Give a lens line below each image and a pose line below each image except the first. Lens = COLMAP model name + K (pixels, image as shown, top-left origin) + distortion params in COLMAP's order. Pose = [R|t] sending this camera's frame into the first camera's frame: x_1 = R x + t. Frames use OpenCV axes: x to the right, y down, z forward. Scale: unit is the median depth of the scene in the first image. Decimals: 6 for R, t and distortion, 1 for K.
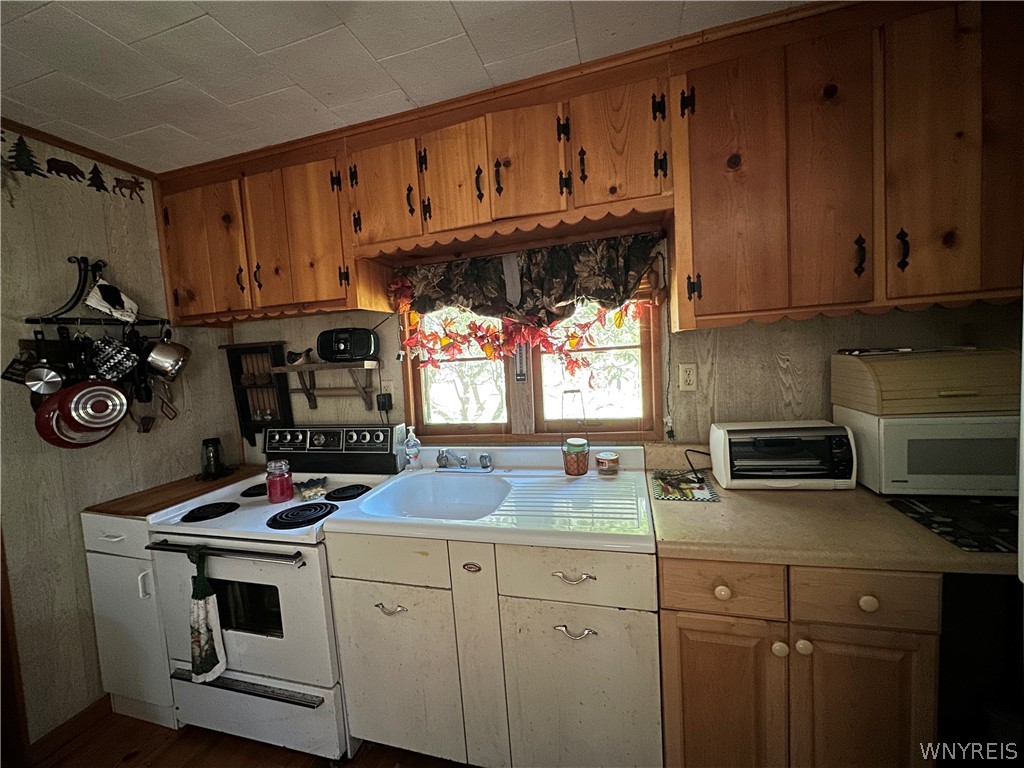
lens RADIAL K [[406.6, 0, 512.0], [0, 406.6, 384.0], [0, 0, 1]] dist [-0.015200, 0.004932]
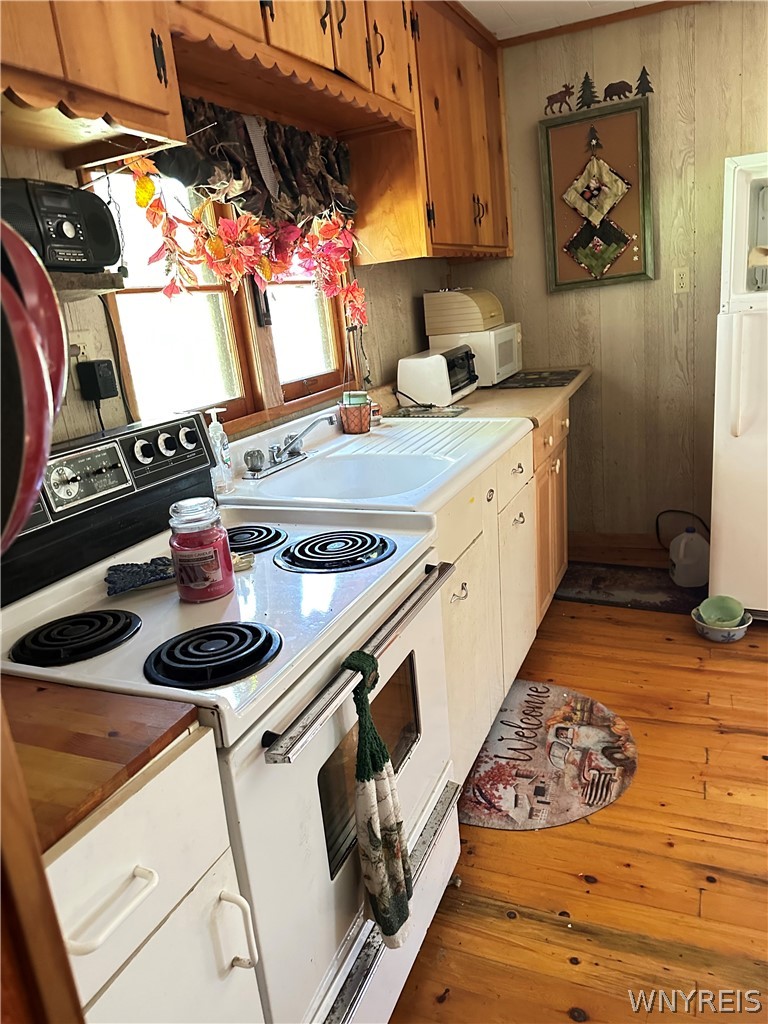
lens RADIAL K [[717.4, 0, 384.0], [0, 717.4, 512.0], [0, 0, 1]] dist [0.098729, -0.119539]
pose [[0.139443, -0.221909, 0.965045, -1.268590], [0.169688, 0.965506, 0.197496, 0.093547], [-0.975583, 0.136217, 0.172288, 0.703198]]
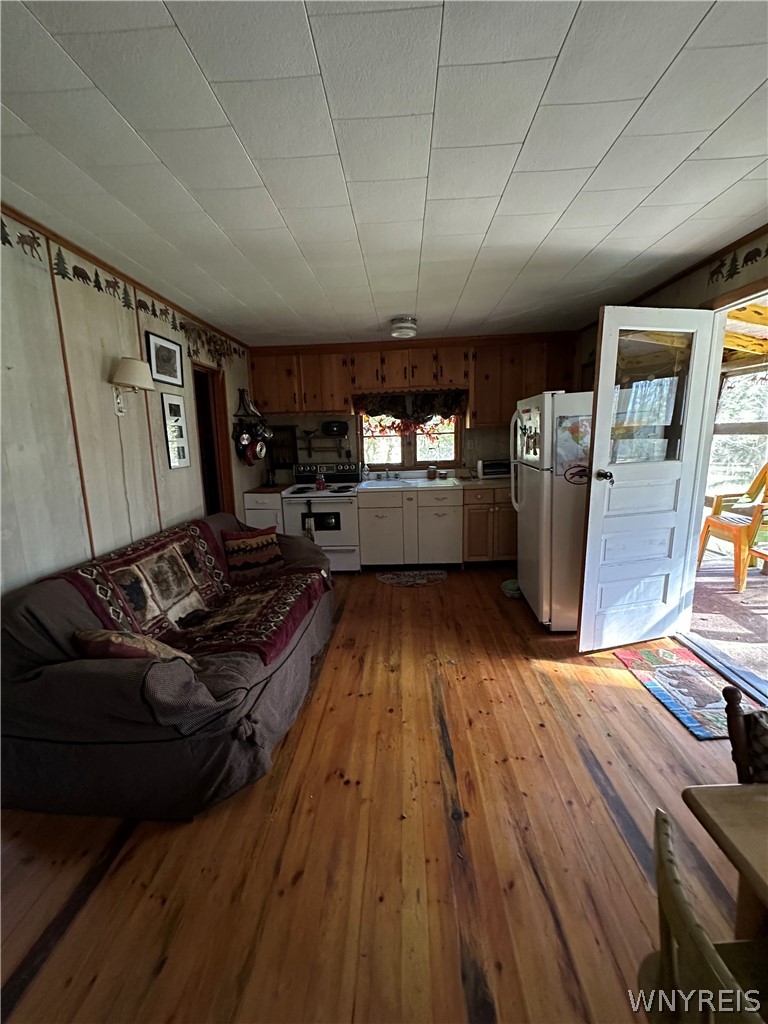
lens RADIAL K [[406.6, 0, 384.0], [0, 406.6, 512.0], [0, 0, 1]] dist [-0.015200, 0.004932]
pose [[0.973925, -0.013908, 0.226445, -0.781947], [-0.010140, 0.994453, 0.104693, 0.157349], [-0.226645, -0.104259, 0.968381, -1.611980]]
